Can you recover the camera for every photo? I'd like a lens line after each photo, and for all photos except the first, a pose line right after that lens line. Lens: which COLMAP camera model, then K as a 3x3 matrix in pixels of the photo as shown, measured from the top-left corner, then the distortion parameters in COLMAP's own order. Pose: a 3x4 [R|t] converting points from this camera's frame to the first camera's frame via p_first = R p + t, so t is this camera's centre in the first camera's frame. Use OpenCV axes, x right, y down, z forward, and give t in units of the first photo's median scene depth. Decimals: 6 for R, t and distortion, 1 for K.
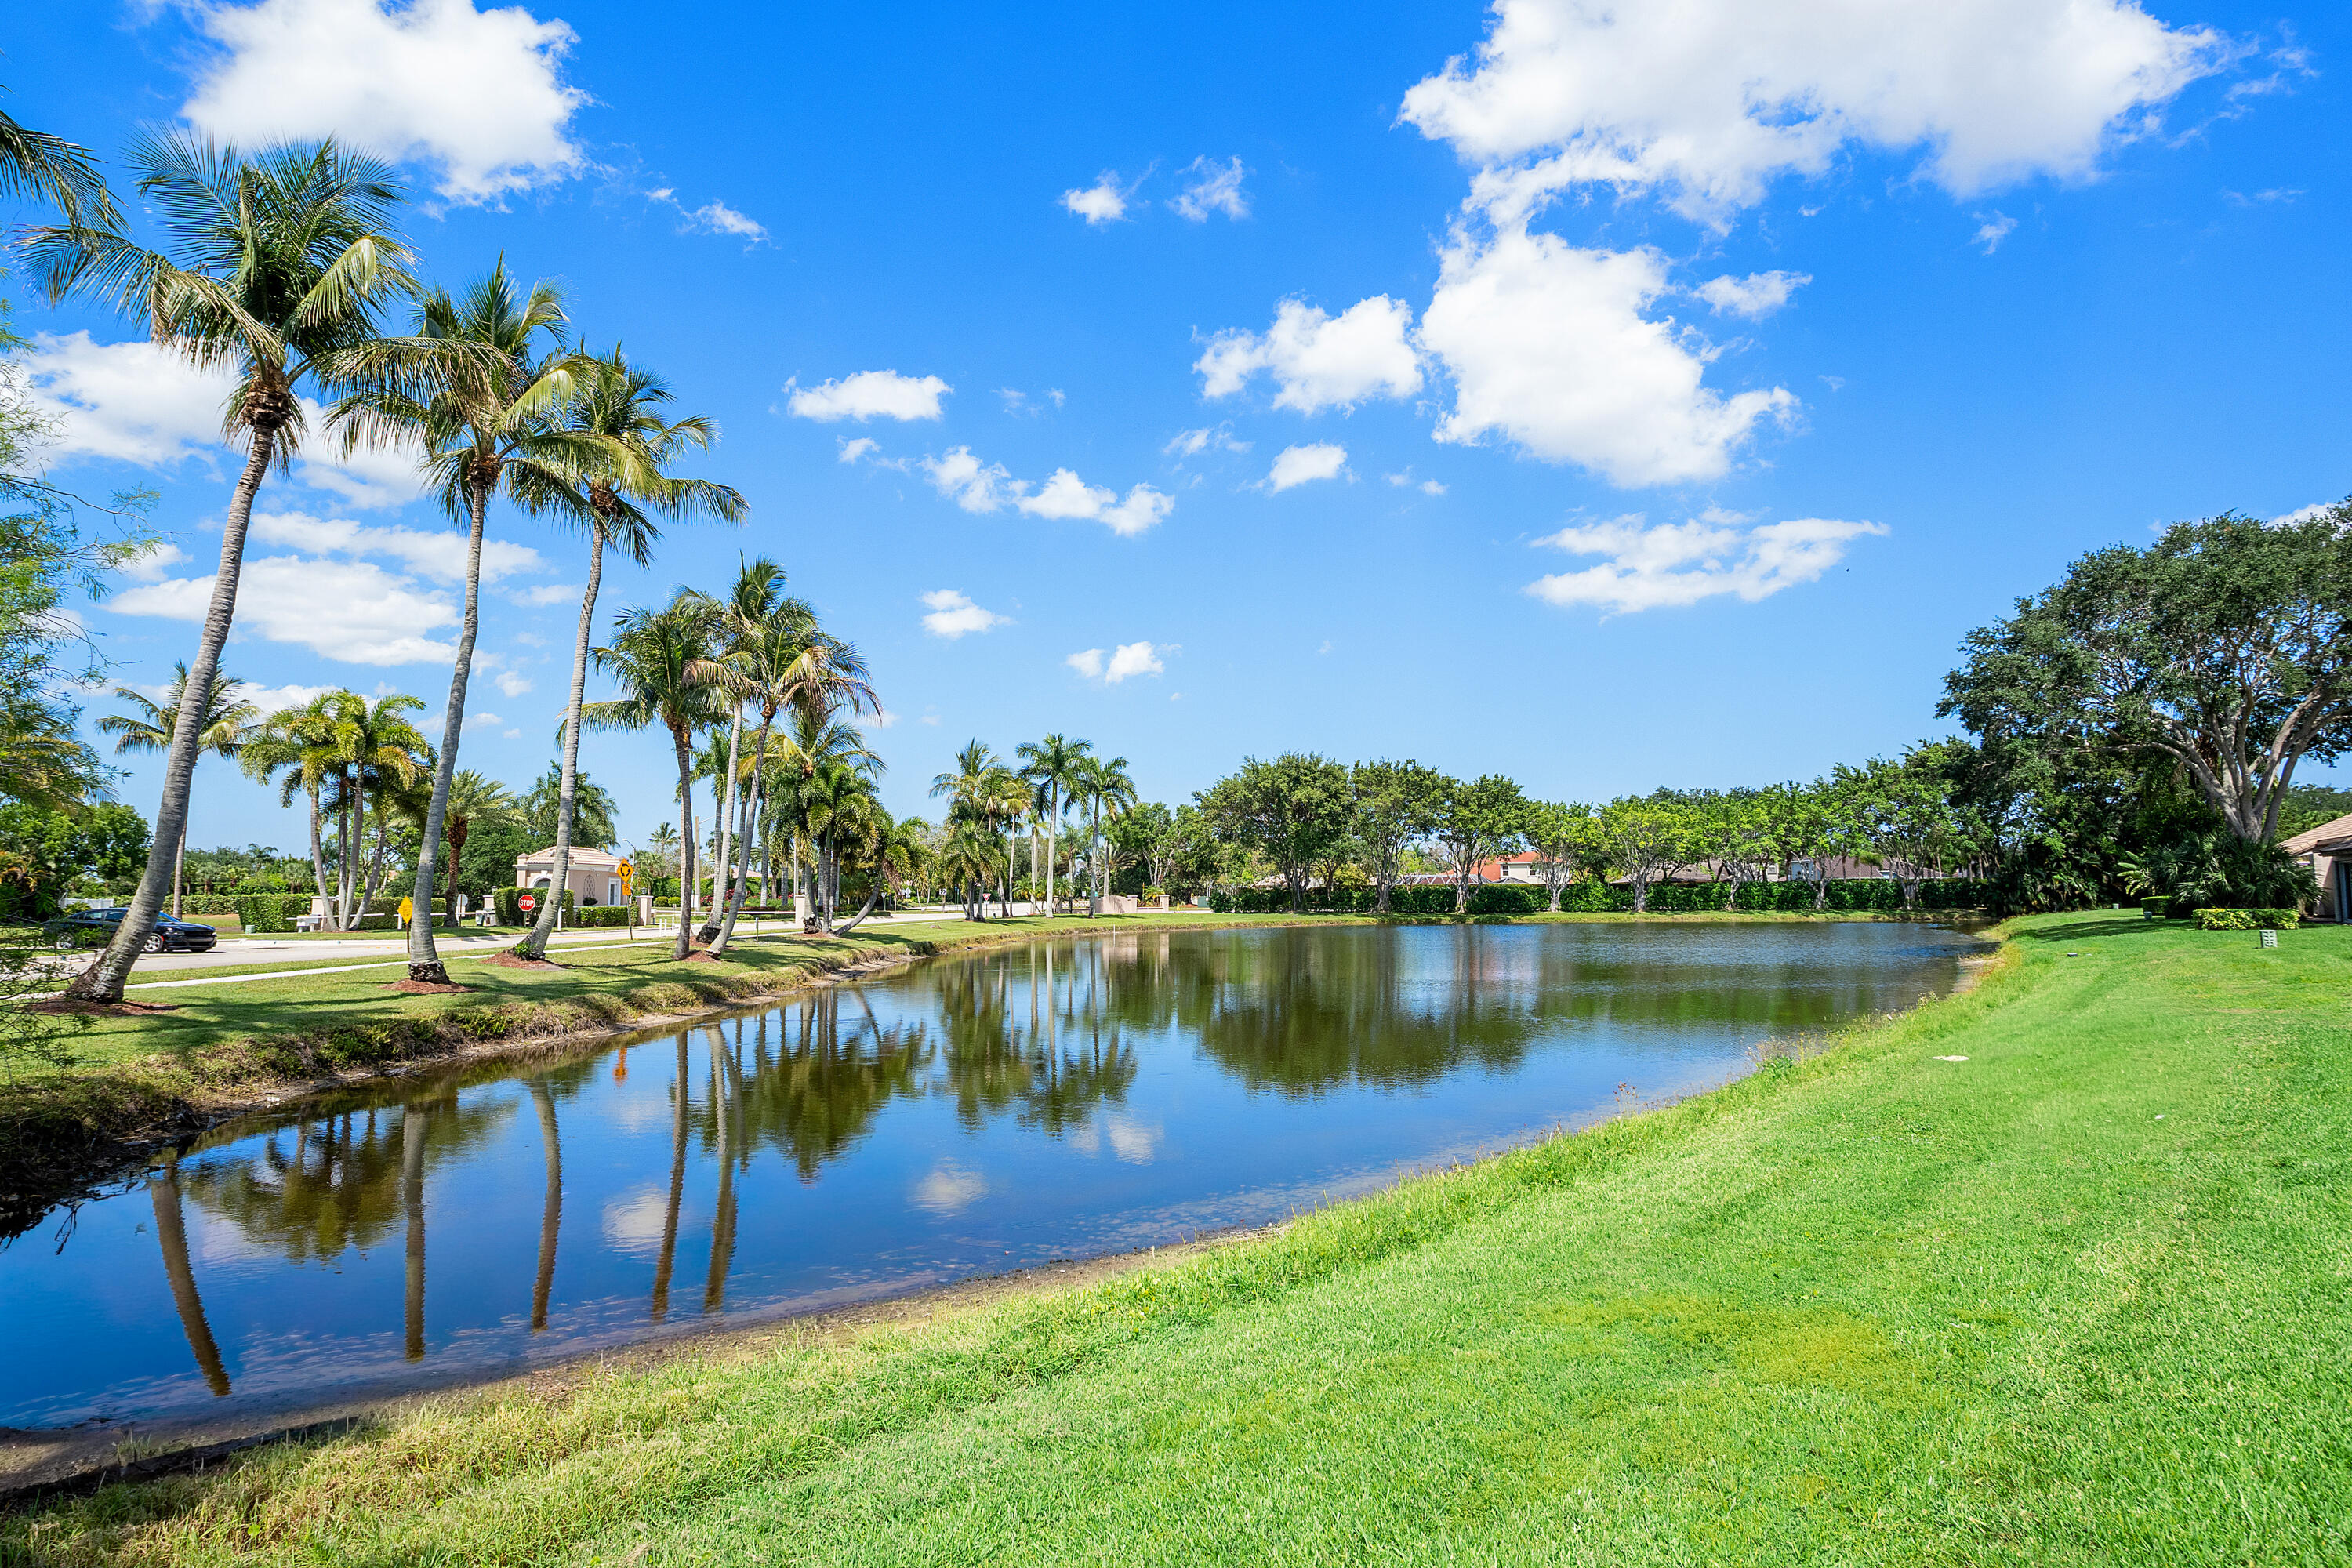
lens RADIAL K [[1184.4, 0, 1179.9], [0, 1184.4, 807.9], [0, 0, 1]] dist [0.000771, -0.000004]
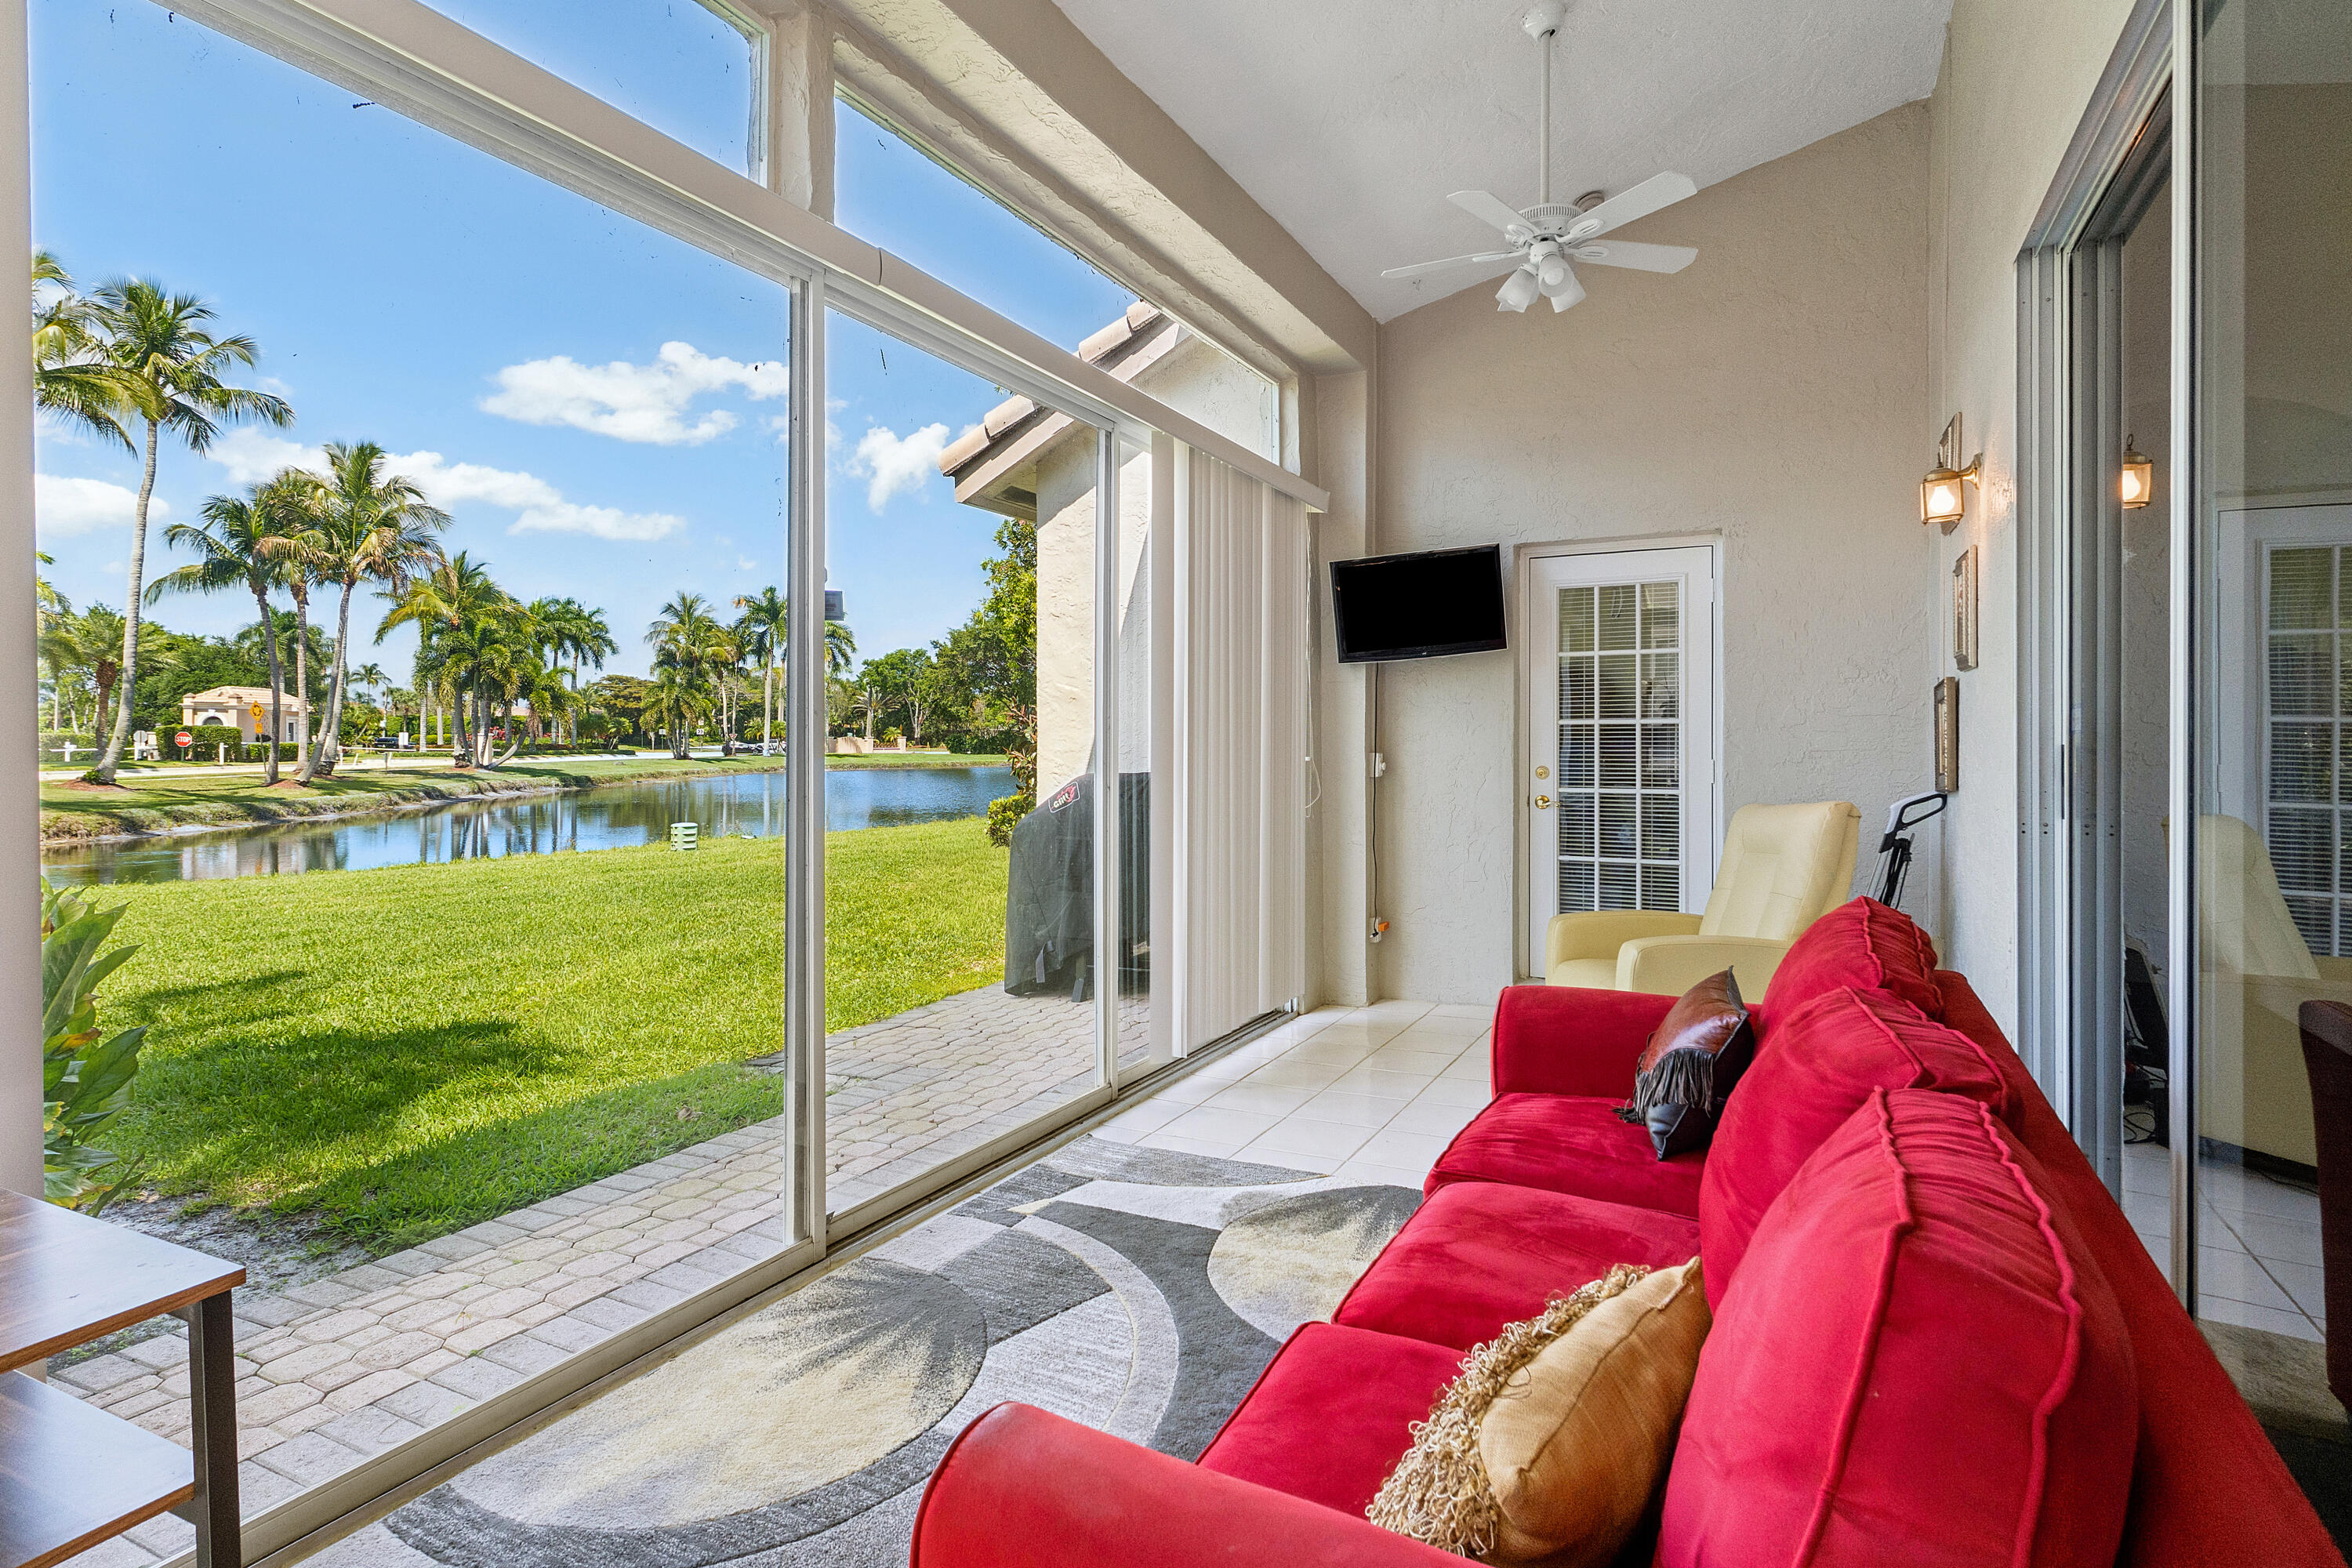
lens RADIAL K [[1176.4, 0, 1195.8], [0, 1176.4, 739.6], [0, 0, 1]] dist [0.001012, 0.000680]
pose [[0.989993, 0.006271, 0.140975, 0.192520], [-0.016818, 0.997135, 0.073750, -0.013180], [-0.140109, -0.075383, 0.987262, -0.172534]]
